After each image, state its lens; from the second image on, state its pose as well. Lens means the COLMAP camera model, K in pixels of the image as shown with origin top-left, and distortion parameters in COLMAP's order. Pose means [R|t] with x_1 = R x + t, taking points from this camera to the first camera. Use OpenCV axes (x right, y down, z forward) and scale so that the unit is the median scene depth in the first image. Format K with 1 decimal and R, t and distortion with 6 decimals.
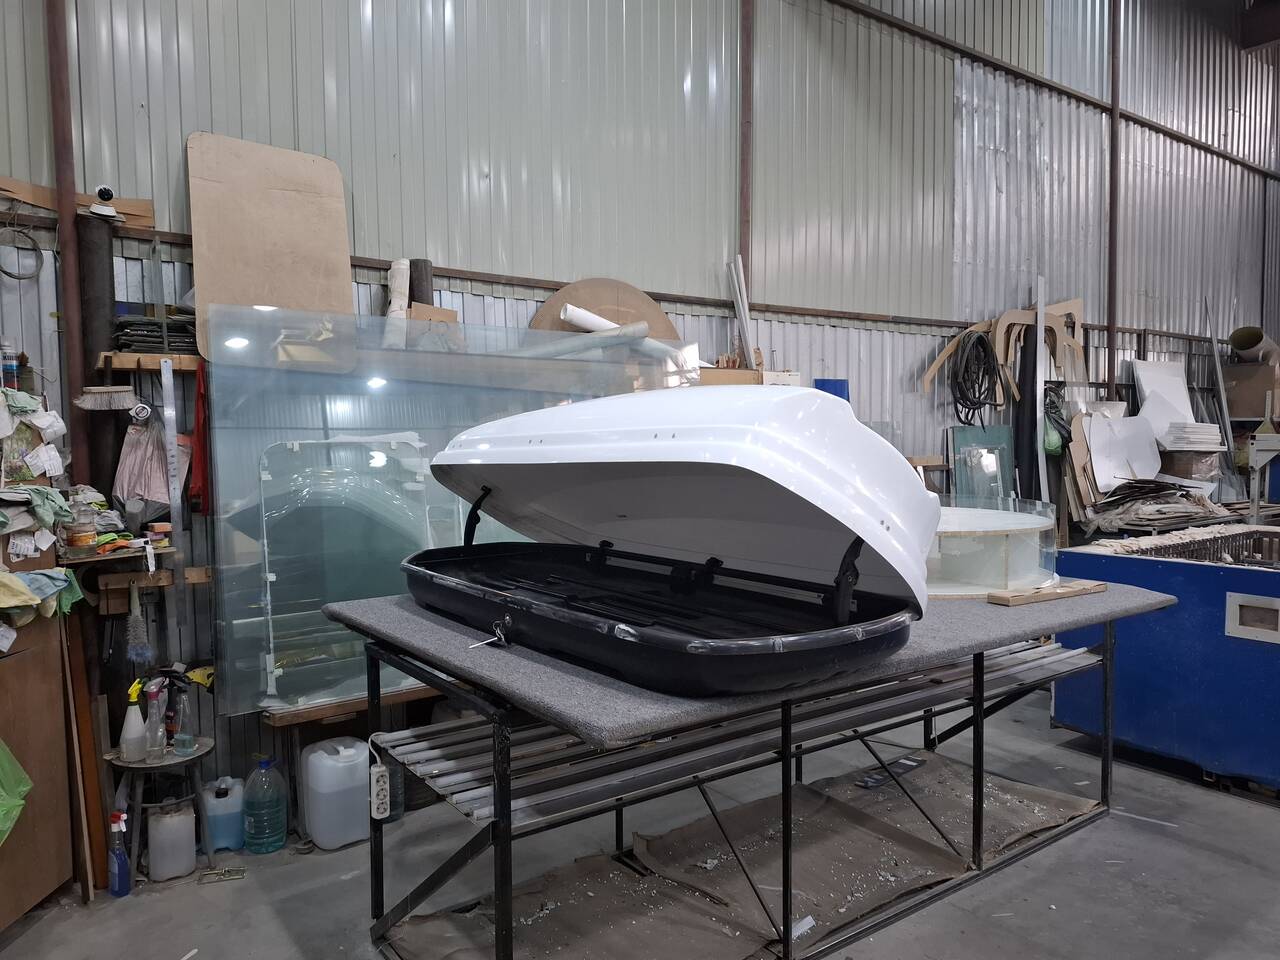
lens RADIAL K [[897.8, 0, 633.6], [0, 897.8, 504.9], [0, 0, 1]] dist [0.122121, -0.130151]
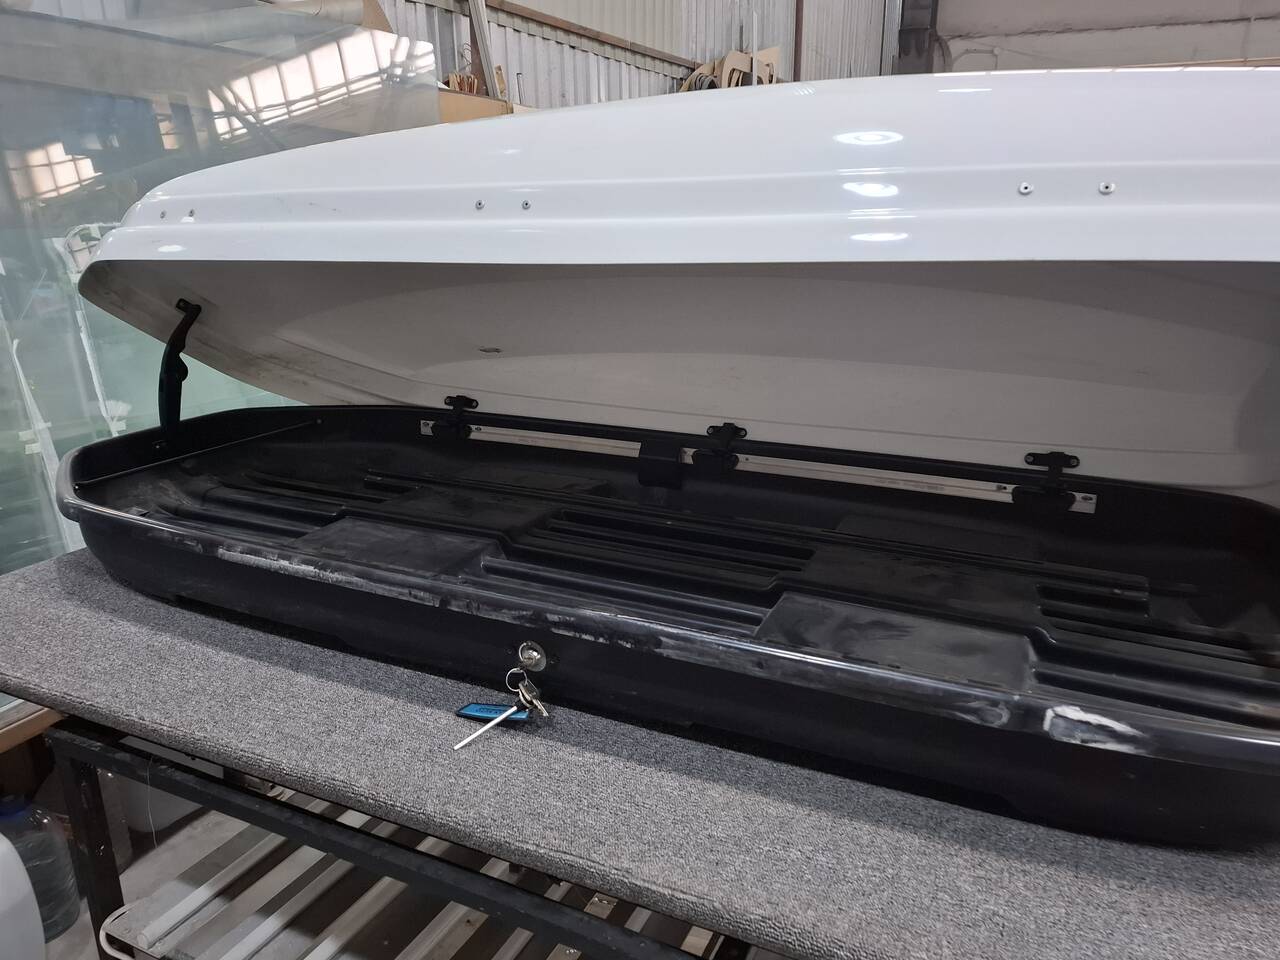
lens RADIAL K [[907.4, 0, 651.6], [0, 907.4, 484.8], [0, 0, 1]] dist [0.055820, -0.044652]
pose [[0.874182, -0.133157, 0.466984, -0.164060], [0.027706, 0.973779, 0.225801, -0.025027], [-0.484807, -0.184453, 0.854950, 0.376049]]
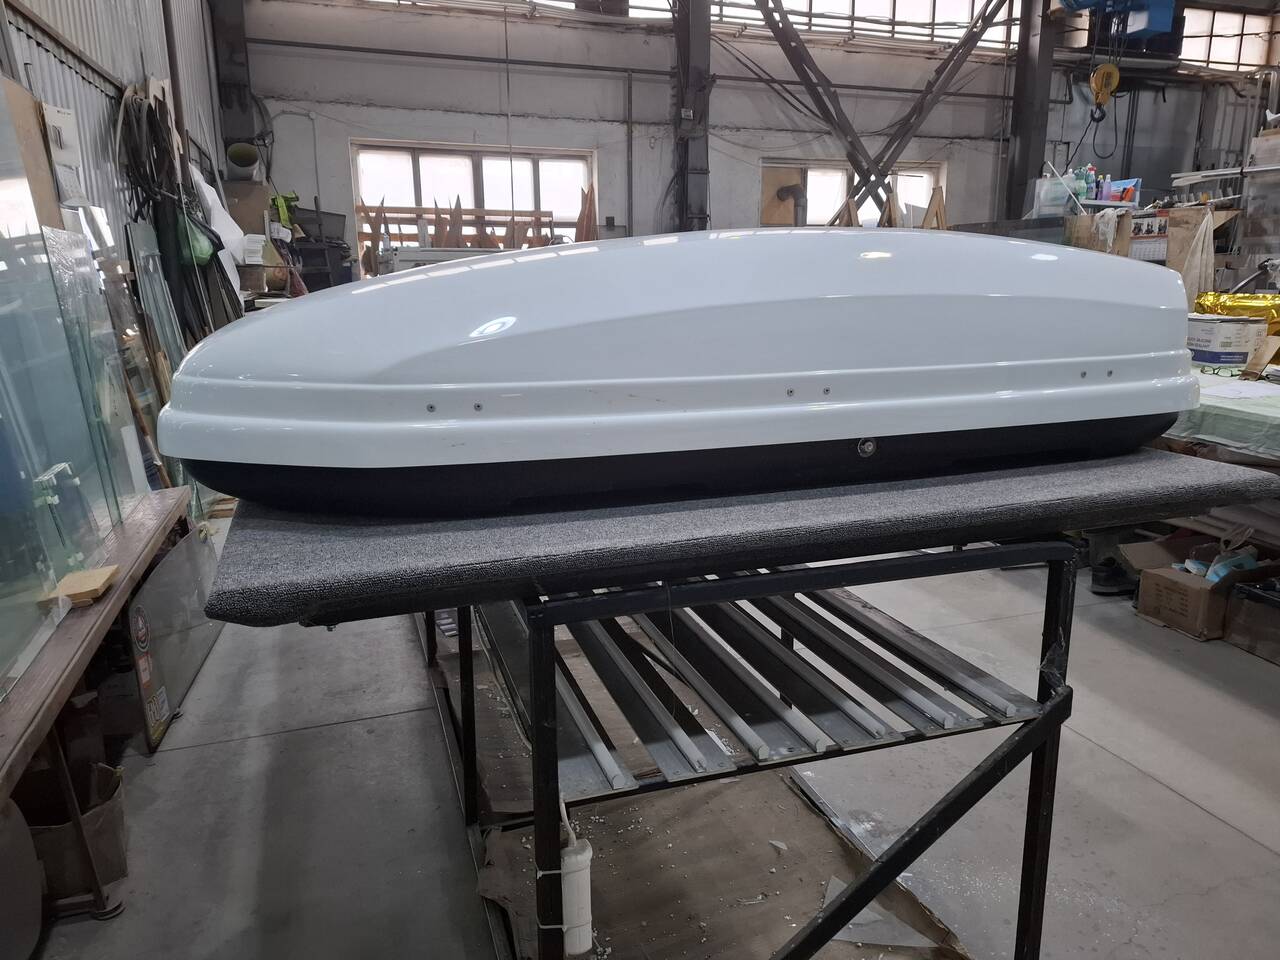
lens RADIAL K [[907.8, 0, 640.0], [0, 907.8, 480.0], [0, 0, 1]] dist [0.052559, -0.046342]
pose [[0.285352, -0.204744, 0.936298, -0.458965], [0.071402, 0.978742, 0.192264, 0.011788], [-0.955759, 0.011990, 0.293905, 0.570560]]
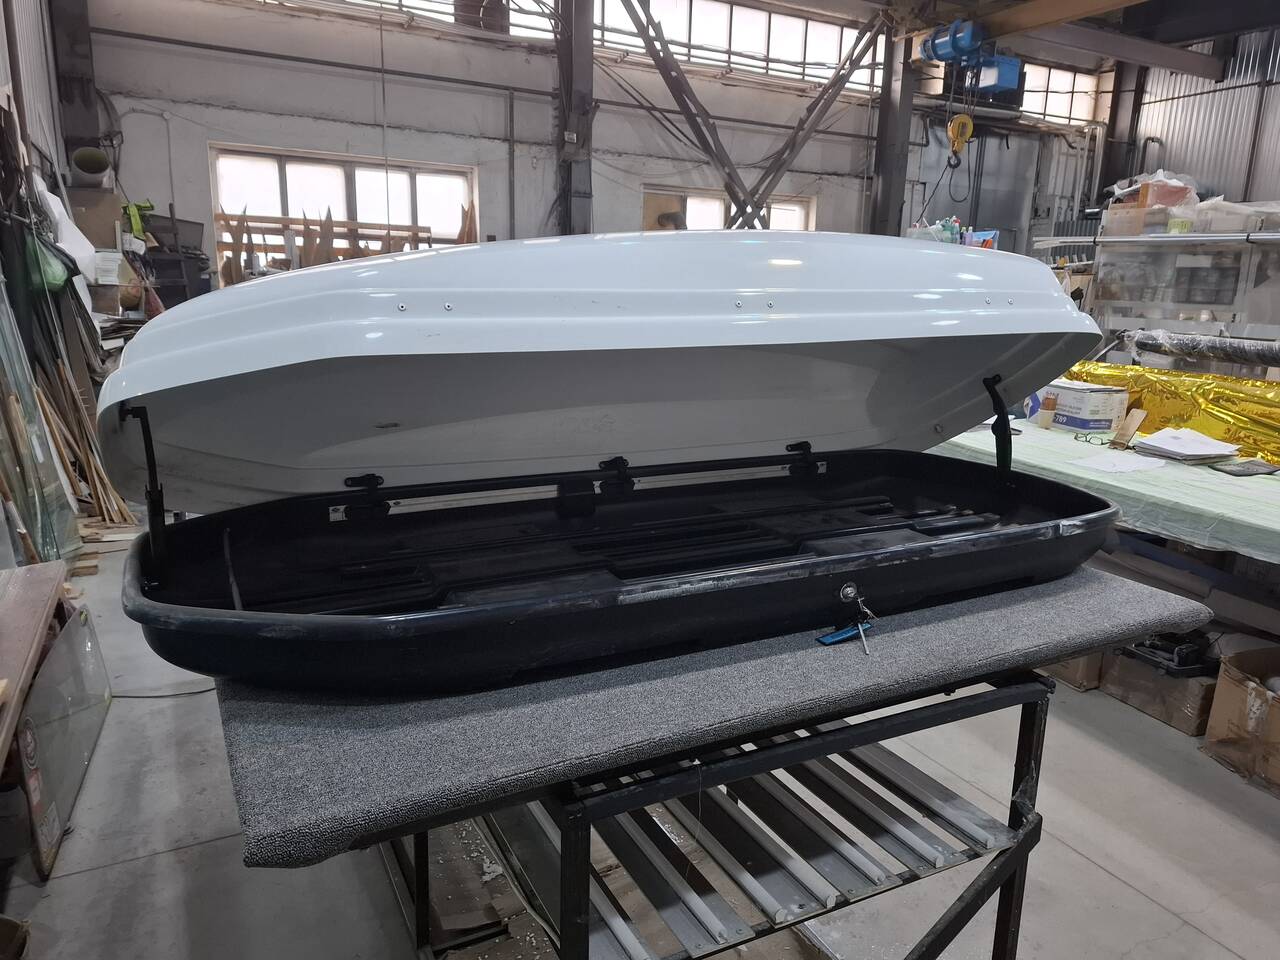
lens RADIAL K [[907.4, 0, 651.6], [0, 907.4, 484.8], [0, 0, 1]] dist [0.055820, -0.044652]
pose [[0.131800, -0.206135, 0.969607, -0.457054], [0.041473, 0.978430, 0.202373, -0.049644], [-0.990408, 0.013539, 0.137506, 0.624186]]
